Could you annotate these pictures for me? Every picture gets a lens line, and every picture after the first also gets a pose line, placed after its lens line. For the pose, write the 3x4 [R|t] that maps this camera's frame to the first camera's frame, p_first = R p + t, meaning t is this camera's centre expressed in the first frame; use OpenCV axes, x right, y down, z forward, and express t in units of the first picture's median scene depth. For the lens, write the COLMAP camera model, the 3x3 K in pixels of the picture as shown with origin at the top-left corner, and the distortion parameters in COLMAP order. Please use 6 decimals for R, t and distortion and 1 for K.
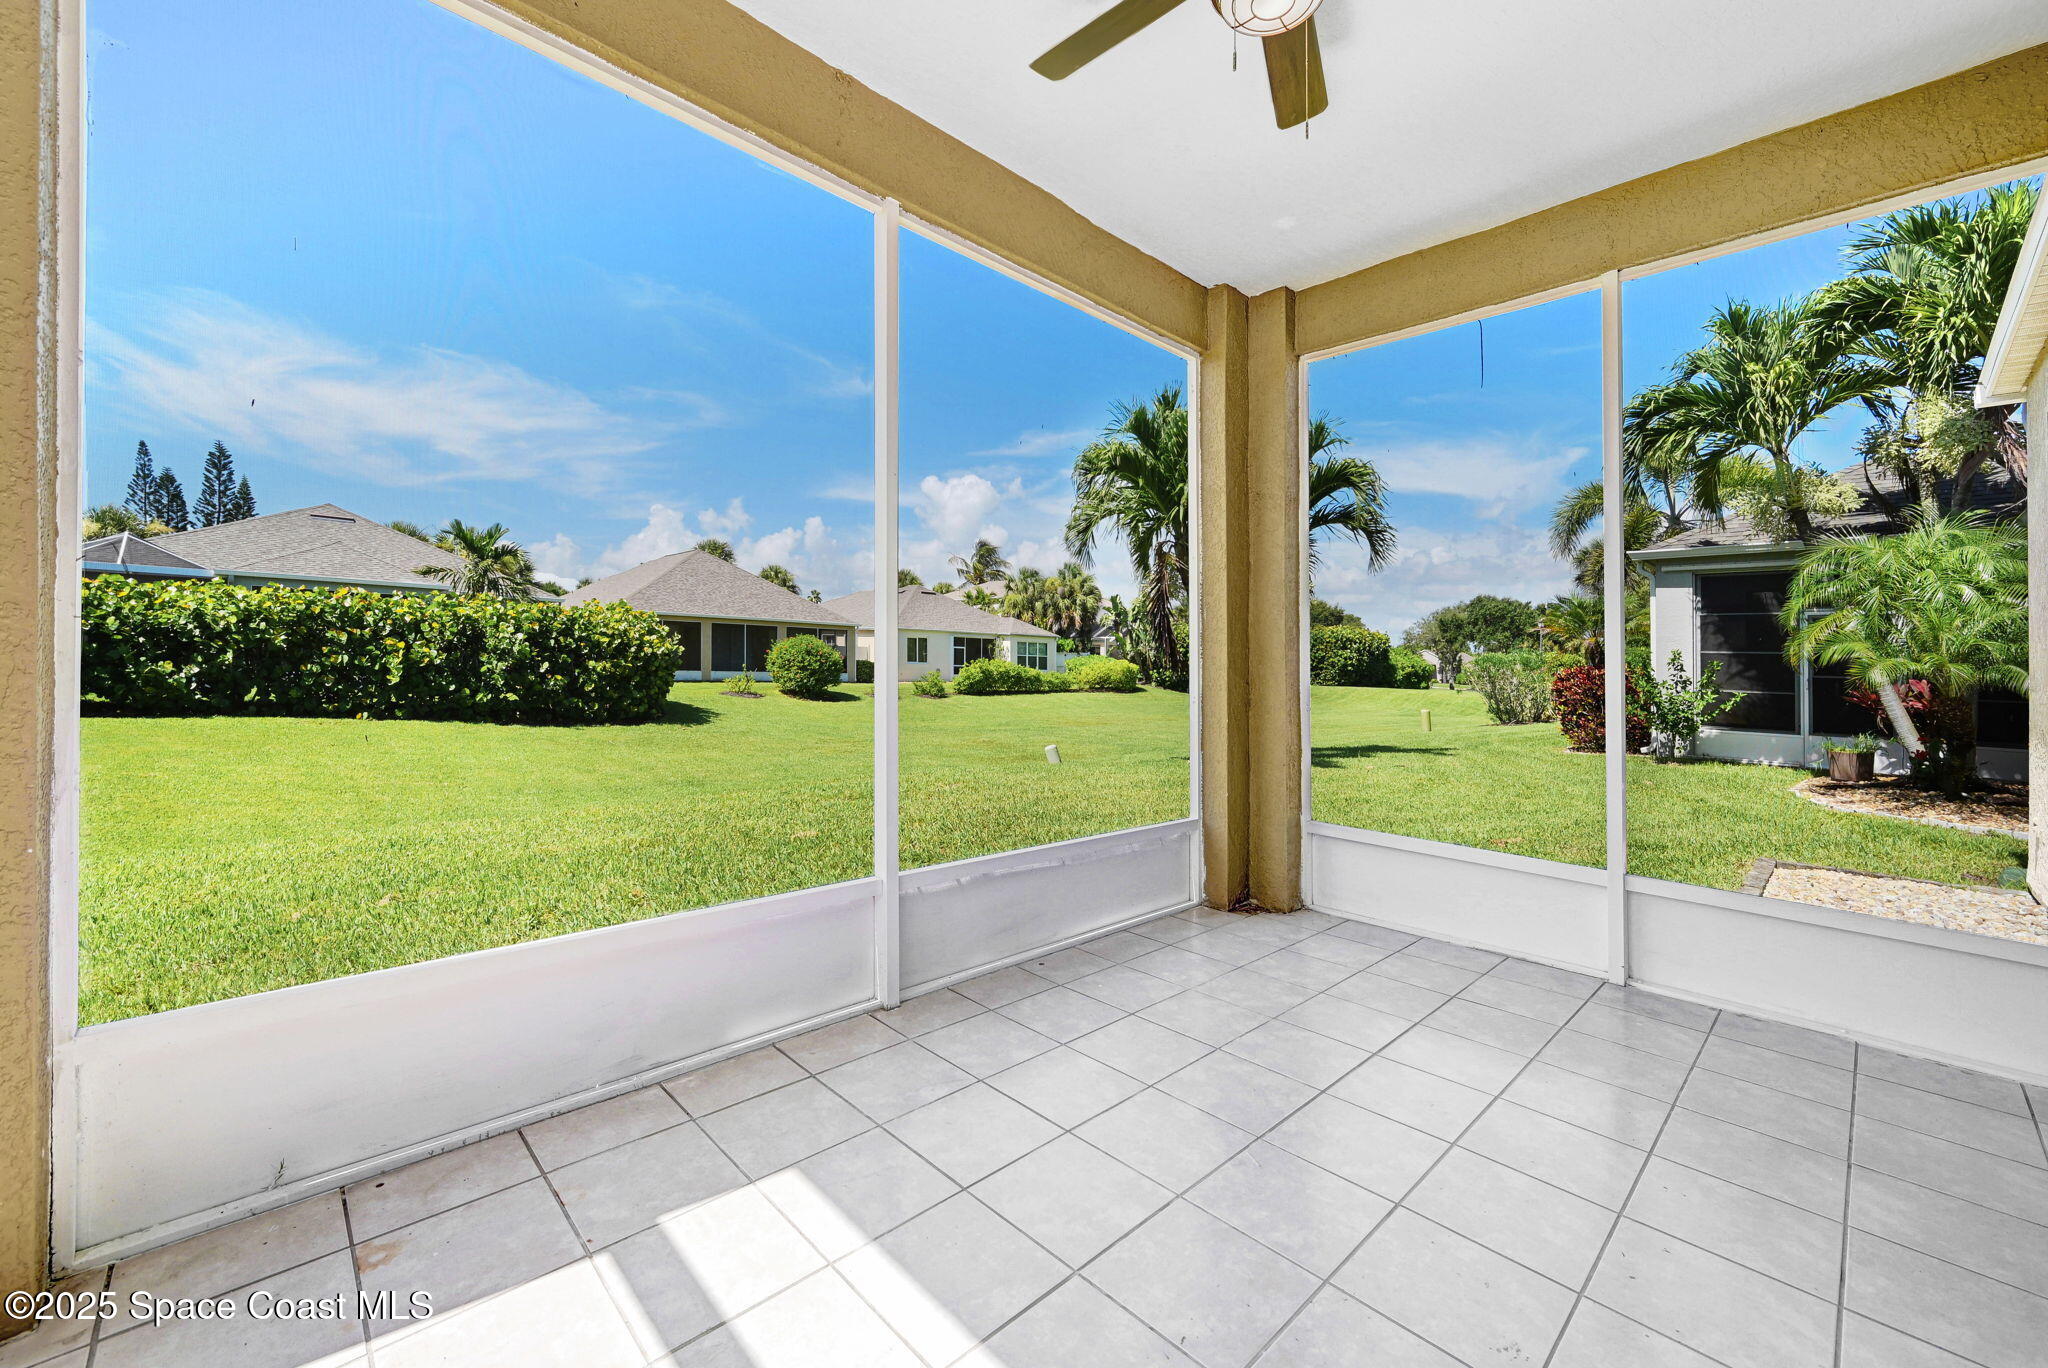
lens RADIAL K [[822.1, 0, 1011.5], [0, 822.1, 678.0], [0, 0, 1]] dist [-0.003693, -0.001013]
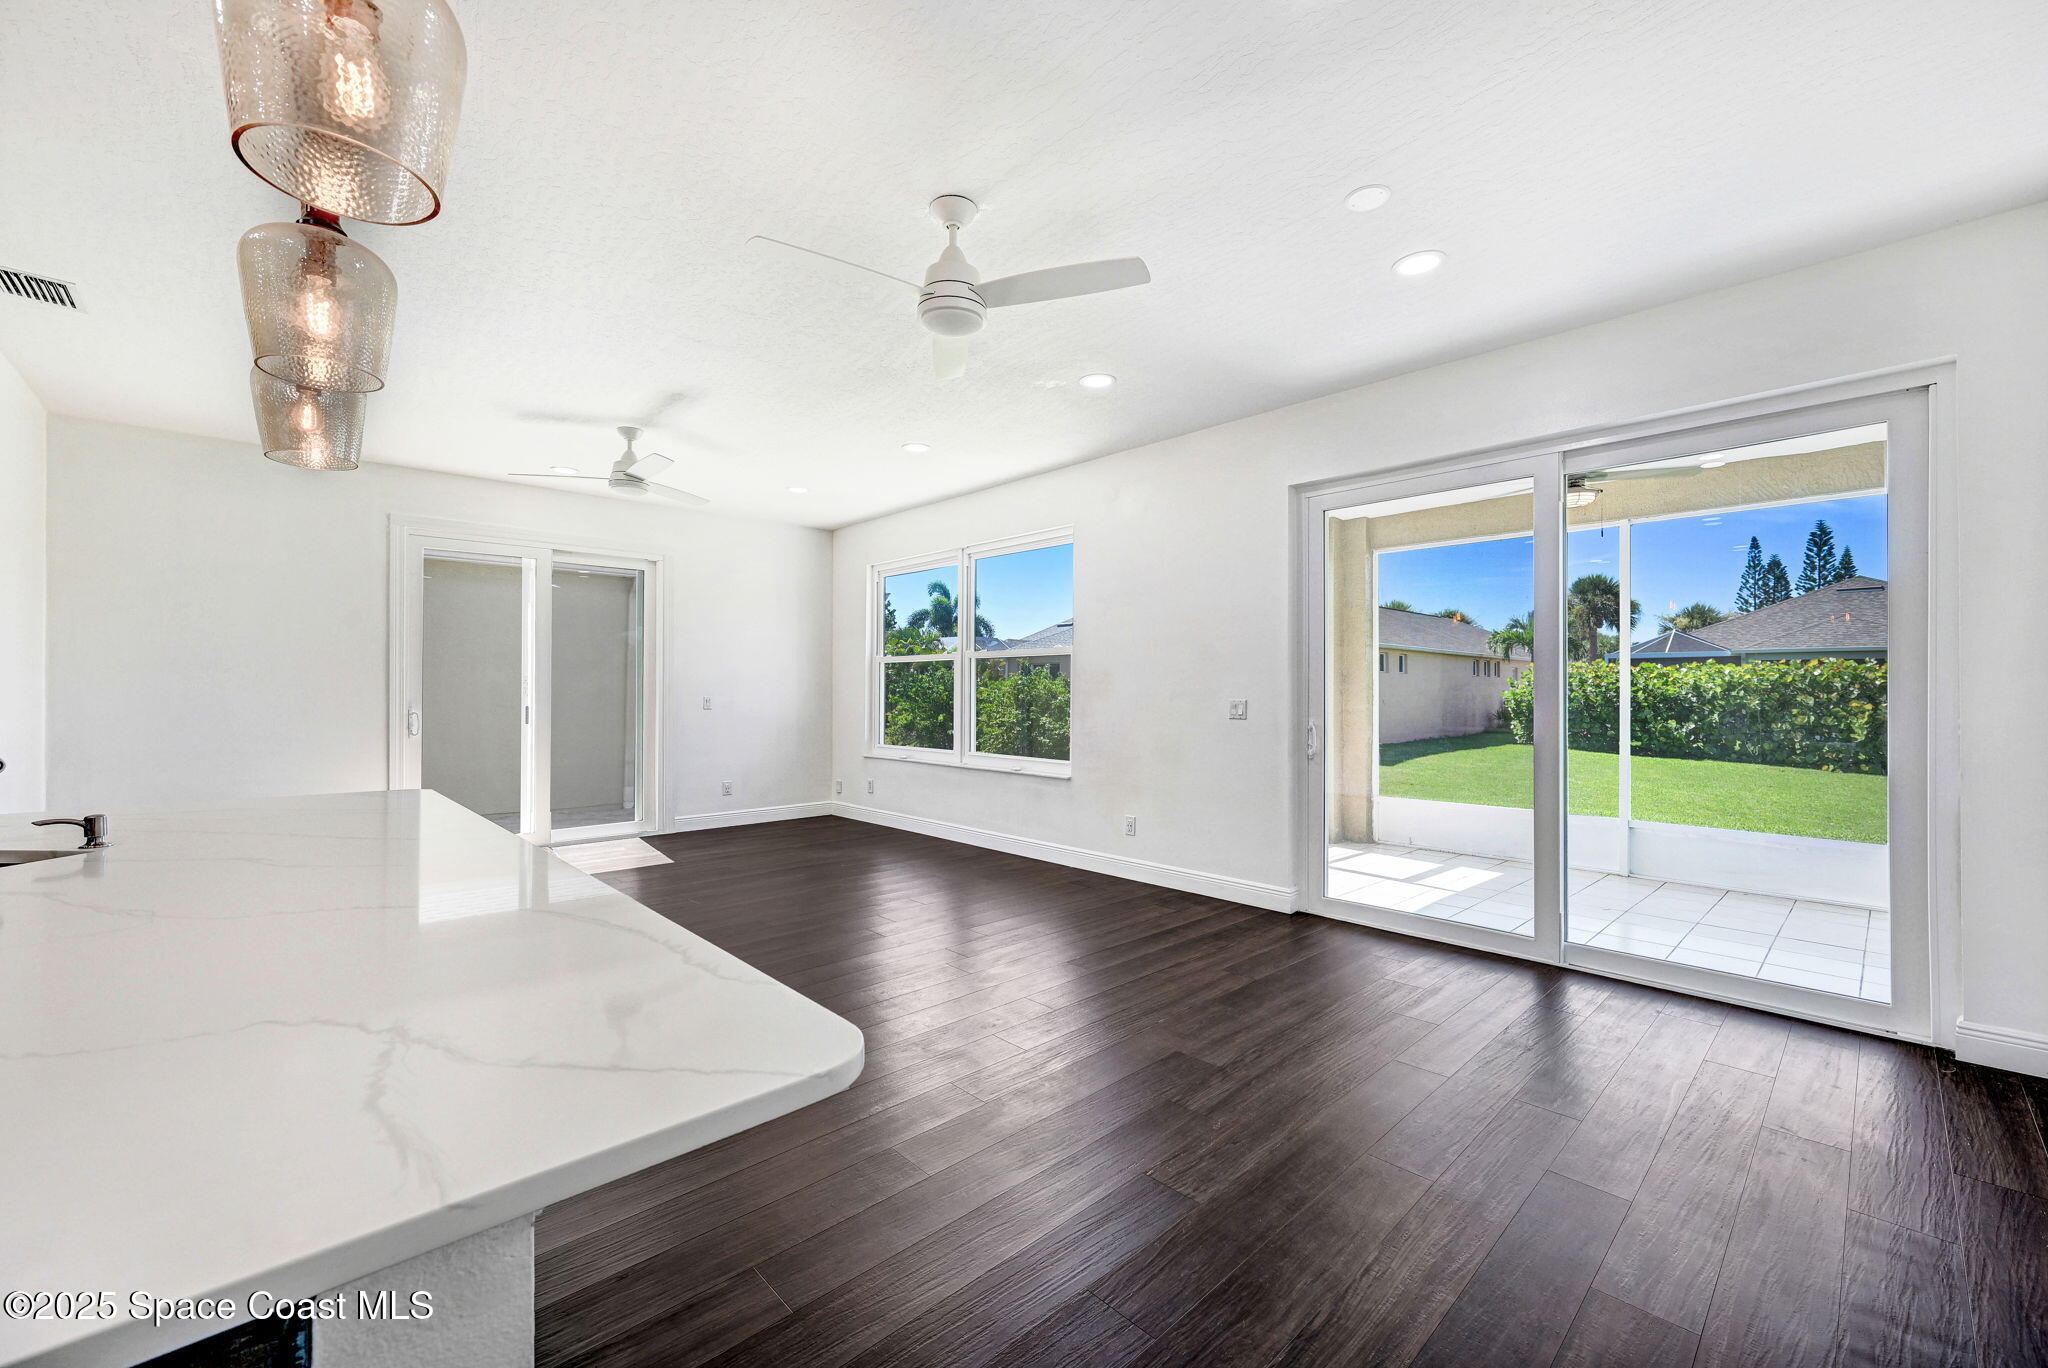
lens RADIAL K [[822.1, 0, 1022.8], [0, 822.1, 680.6], [0, 0, 1]] dist [-0.003693, -0.001013]
pose [[-0.029182, -0.038652, -0.998827, 0.410152], [-0.026836, 0.998922, -0.037872, -0.003578], [0.999214, 0.025699, -0.030188, -0.107913]]
